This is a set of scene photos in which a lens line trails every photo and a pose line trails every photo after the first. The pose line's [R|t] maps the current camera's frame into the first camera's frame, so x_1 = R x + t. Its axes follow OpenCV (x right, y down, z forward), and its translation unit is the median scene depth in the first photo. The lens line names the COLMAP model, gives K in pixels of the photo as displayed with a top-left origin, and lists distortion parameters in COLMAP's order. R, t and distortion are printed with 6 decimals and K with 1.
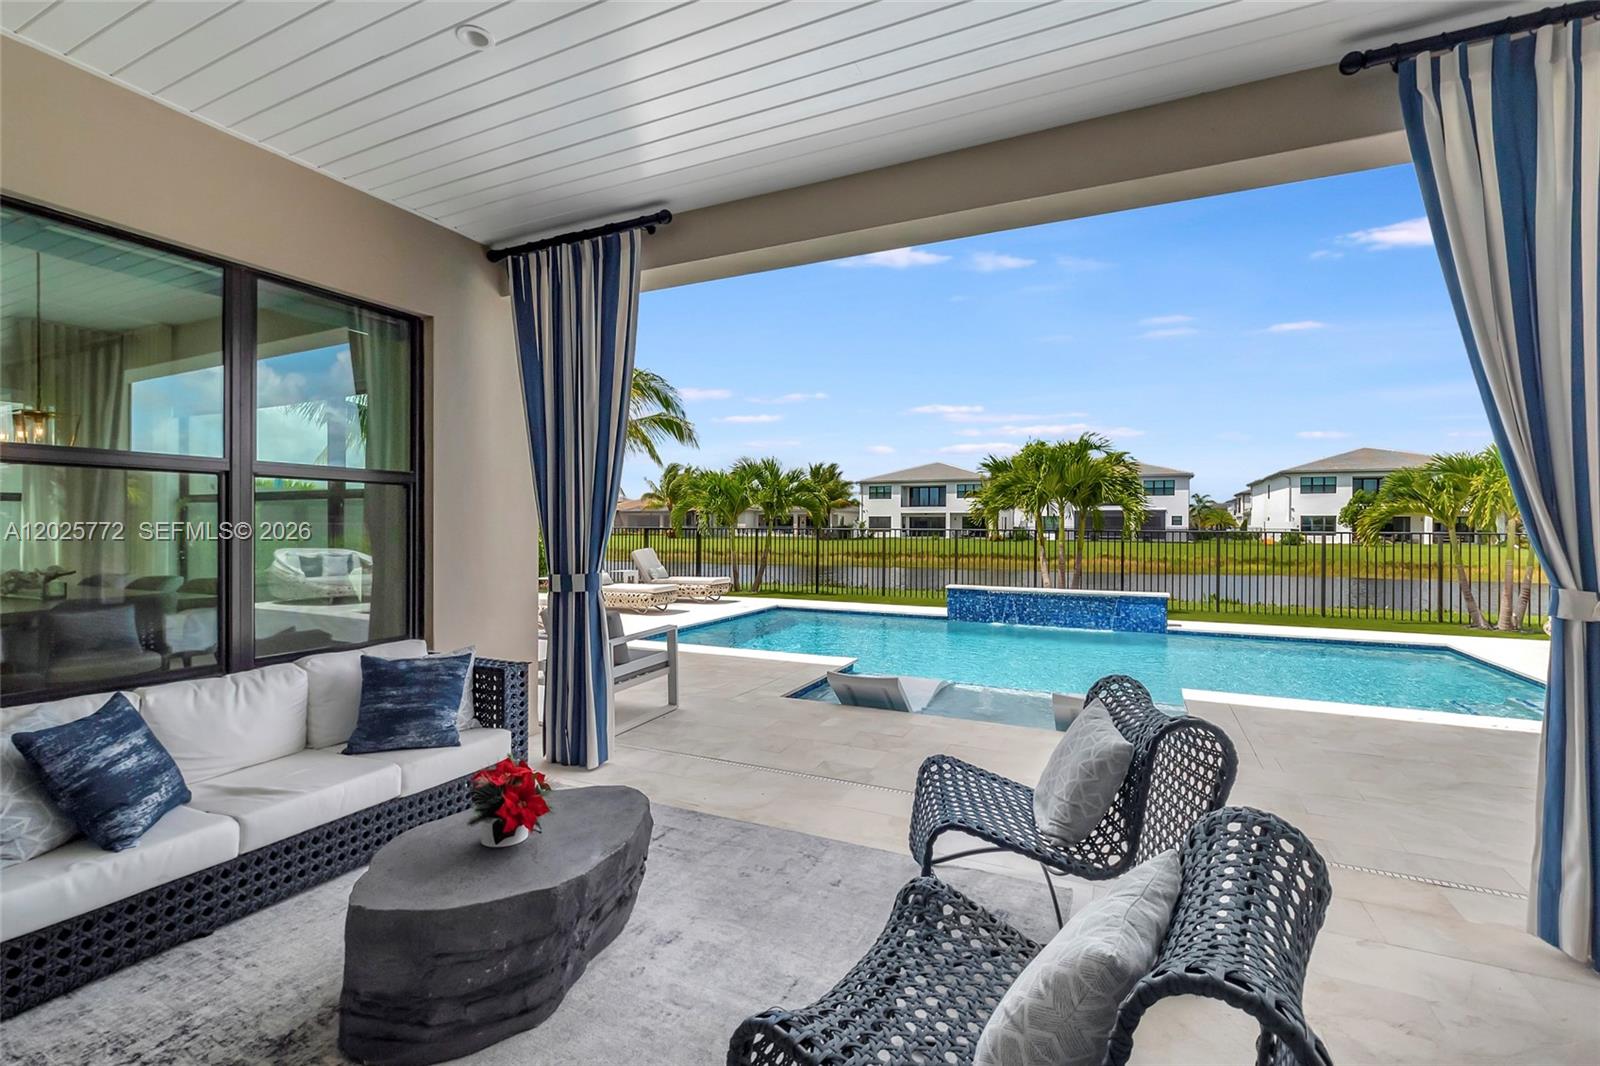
lens RADIAL K [[717.6, 0, 787.0], [0, 717.6, 526.1], [0, 0, 1]] dist [-0.000763, -0.000885]
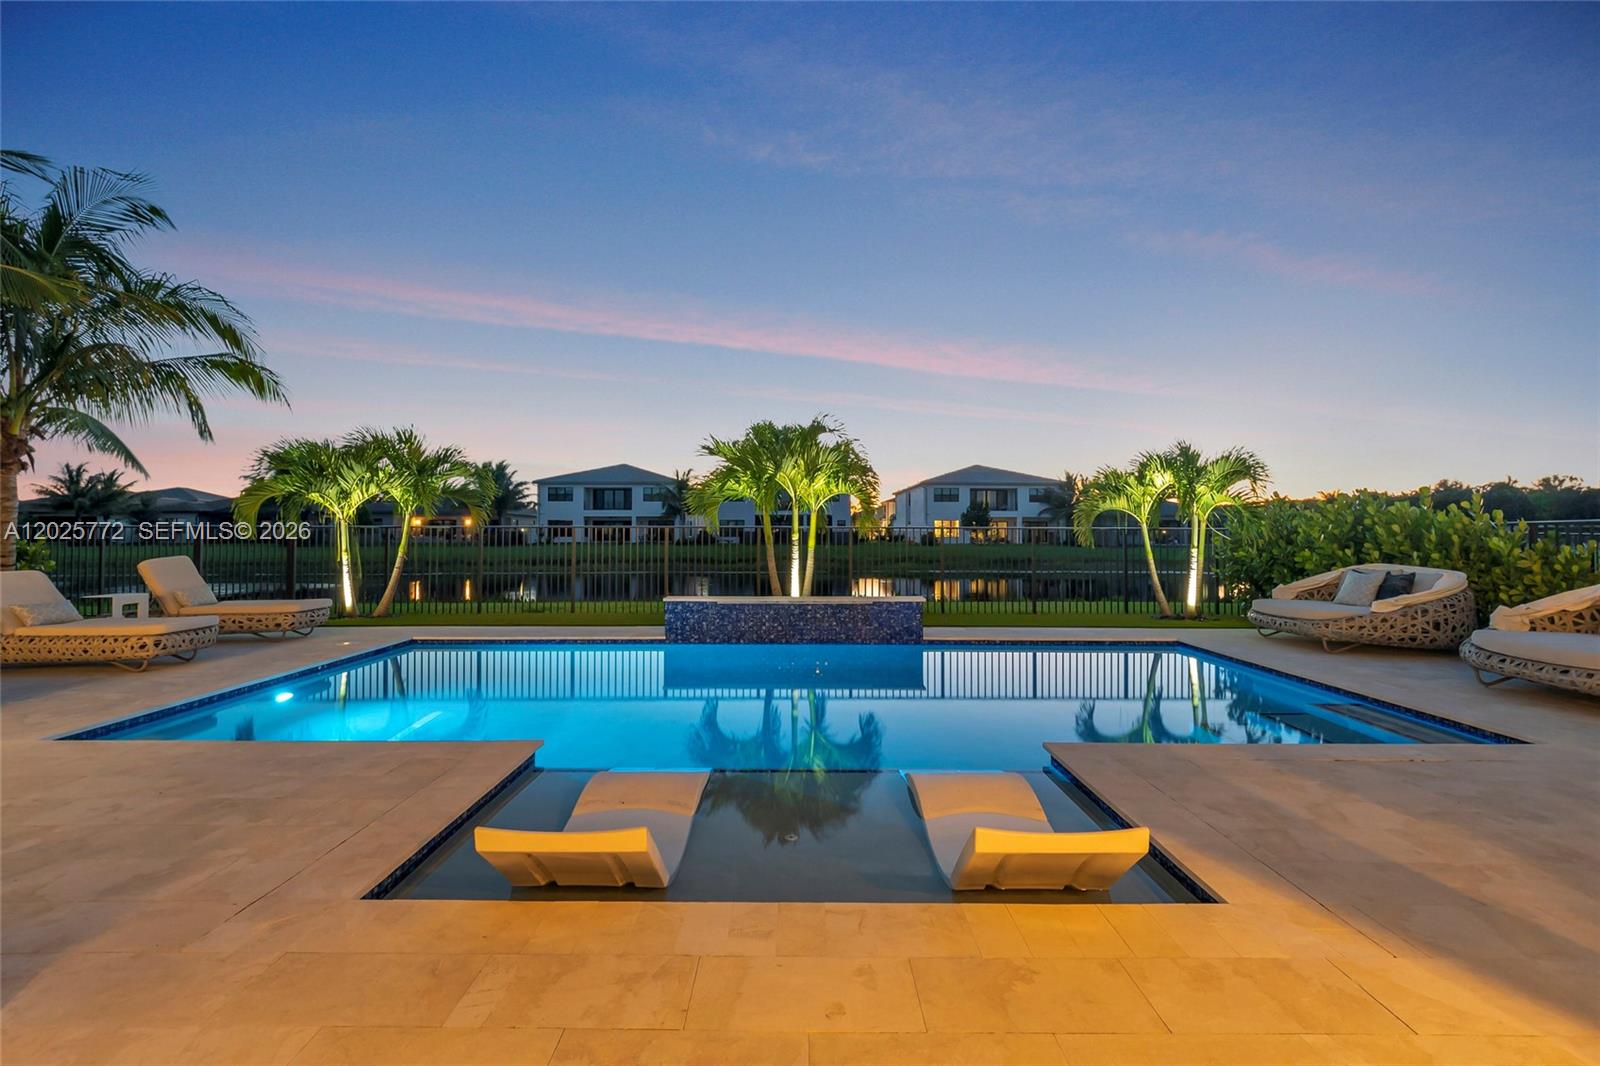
lens RADIAL K [[715.4, 0, 803.2], [0, 715.4, 511.5], [0, 0, 1]] dist [0.002771, 0.000100]
pose [[0.896702, 0.007236, 0.442576, 0.017785], [0.005143, 0.999629, -0.026765, 0.011230], [-0.442606, 0.026276, 0.896331, 0.235667]]
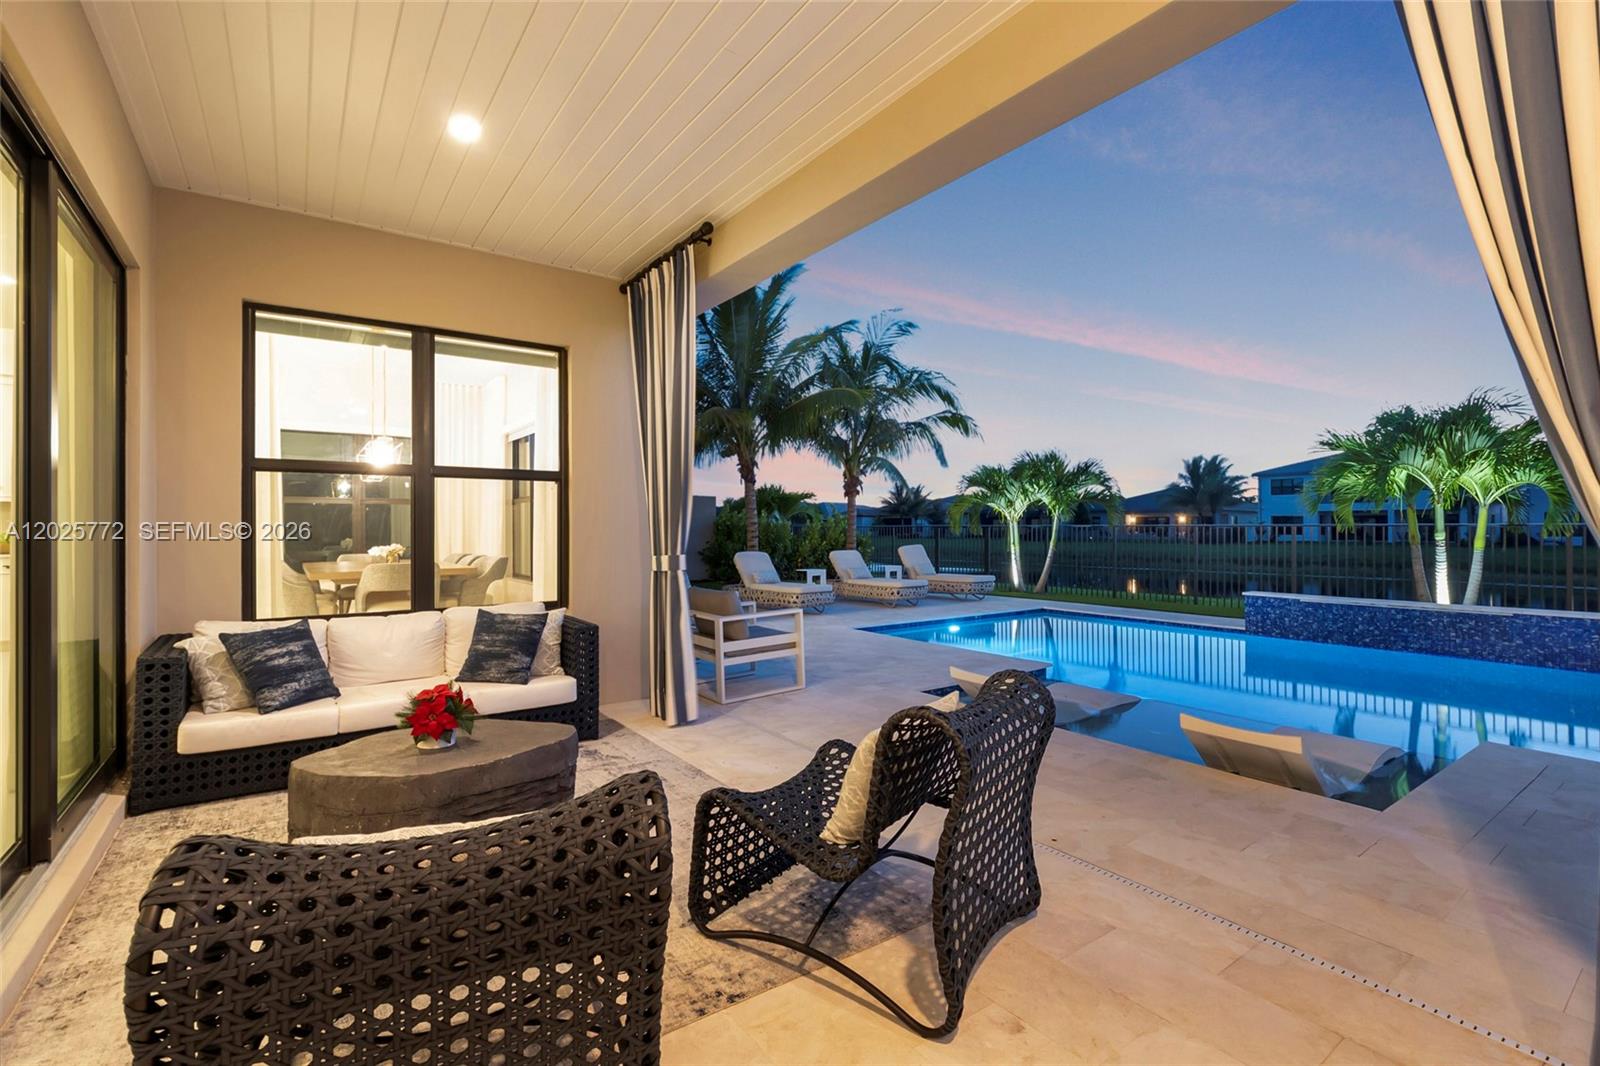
lens RADIAL K [[717.6, 0, 787.0], [0, 717.6, 526.1], [0, 0, 1]] dist [-0.000763, -0.000885]
pose [[0.878424, -0.006557, -0.477838, 0.143352], [0.003773, 0.999970, -0.006785, 0.010361], [0.477868, 0.004157, 0.878422, 0.030443]]
